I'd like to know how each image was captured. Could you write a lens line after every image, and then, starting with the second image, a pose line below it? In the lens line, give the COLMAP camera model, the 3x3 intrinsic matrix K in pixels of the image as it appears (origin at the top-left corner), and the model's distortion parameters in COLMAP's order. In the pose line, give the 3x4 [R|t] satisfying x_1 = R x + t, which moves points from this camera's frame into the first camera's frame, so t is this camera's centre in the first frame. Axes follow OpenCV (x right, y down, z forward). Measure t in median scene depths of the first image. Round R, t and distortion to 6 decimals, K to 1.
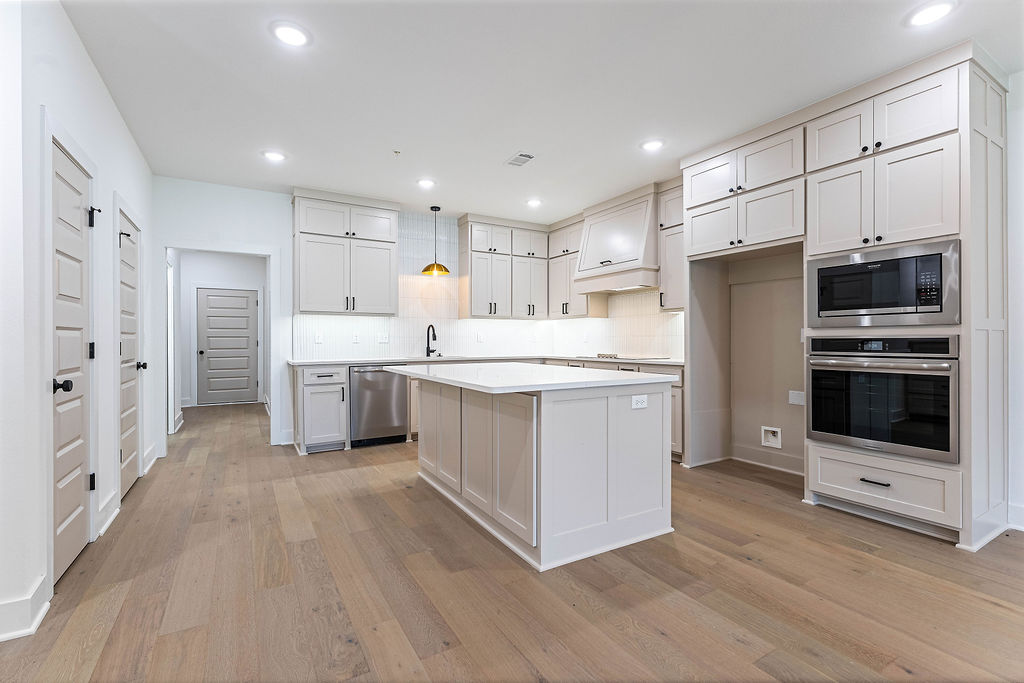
lens RADIAL K [[449.1, 0, 508.4], [0, 449.1, 342.0], [0, 0, 1]] dist [-0.002115, -0.000337]
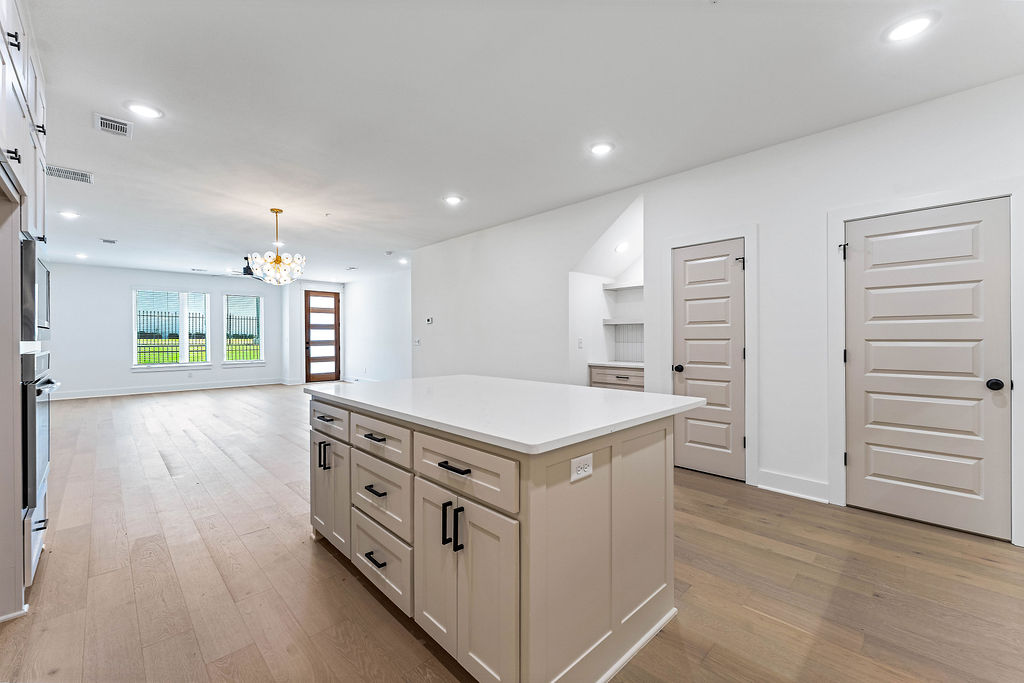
lens RADIAL K [[419.5, 0, 506.6], [0, 419.5, 336.7], [0, 0, 1]] dist [0.000182, -0.000320]
pose [[-0.971065, 0.004463, -0.238773, 0.130829], [0.003567, 0.999985, 0.004182, -0.036166], [0.238788, 0.003209, -0.971066, 1.741005]]
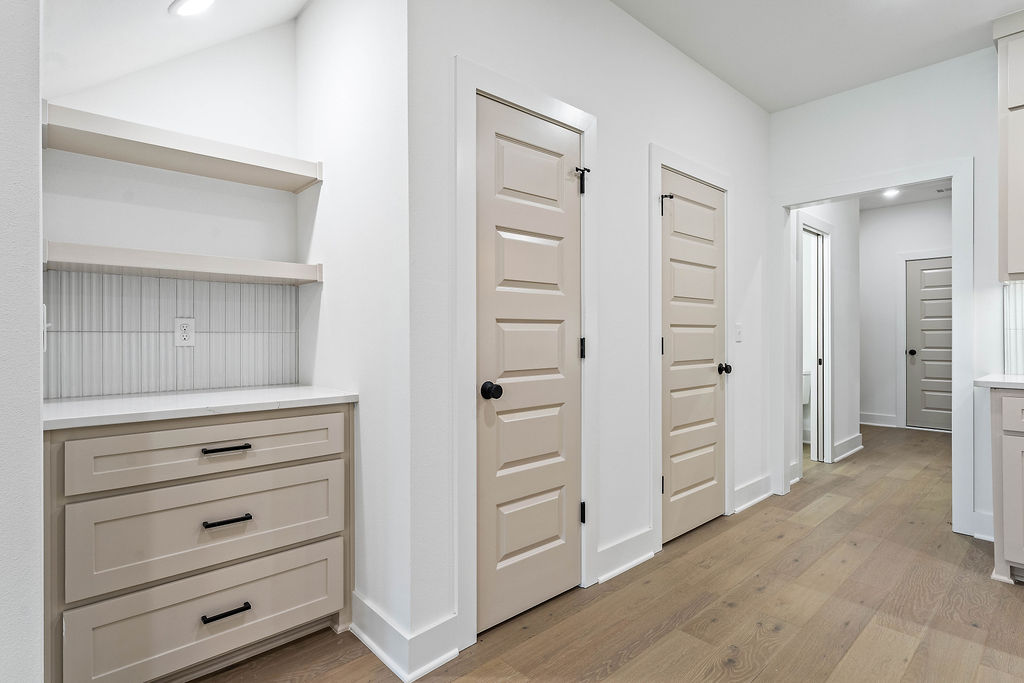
lens RADIAL K [[517.7, 0, 503.0], [0, 517.7, 336.3], [0, 0, 1]] dist [-0.000651, 0.000215]
pose [[0.191937, 0.001184, -0.981407, -0.041393], [-0.002225, 0.999997, 0.000772, -0.001688], [0.981405, 0.002035, 0.191939, 0.552010]]
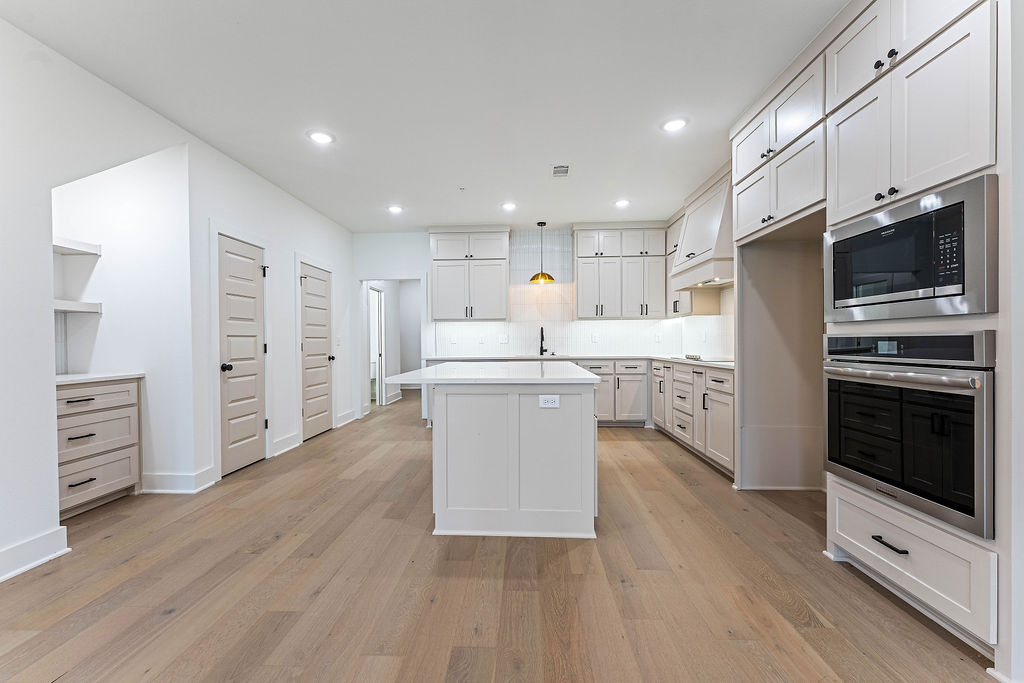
lens RADIAL K [[419.5, 0, 509.2], [0, 419.5, 346.4], [0, 0, 1]] dist [0.000182, -0.000320]
pose [[0.838729, 0.002791, -0.544542, 0.600143], [0.003213, 0.999944, 0.010074, -0.001519], [0.544539, -0.010199, 0.838673, 0.123881]]
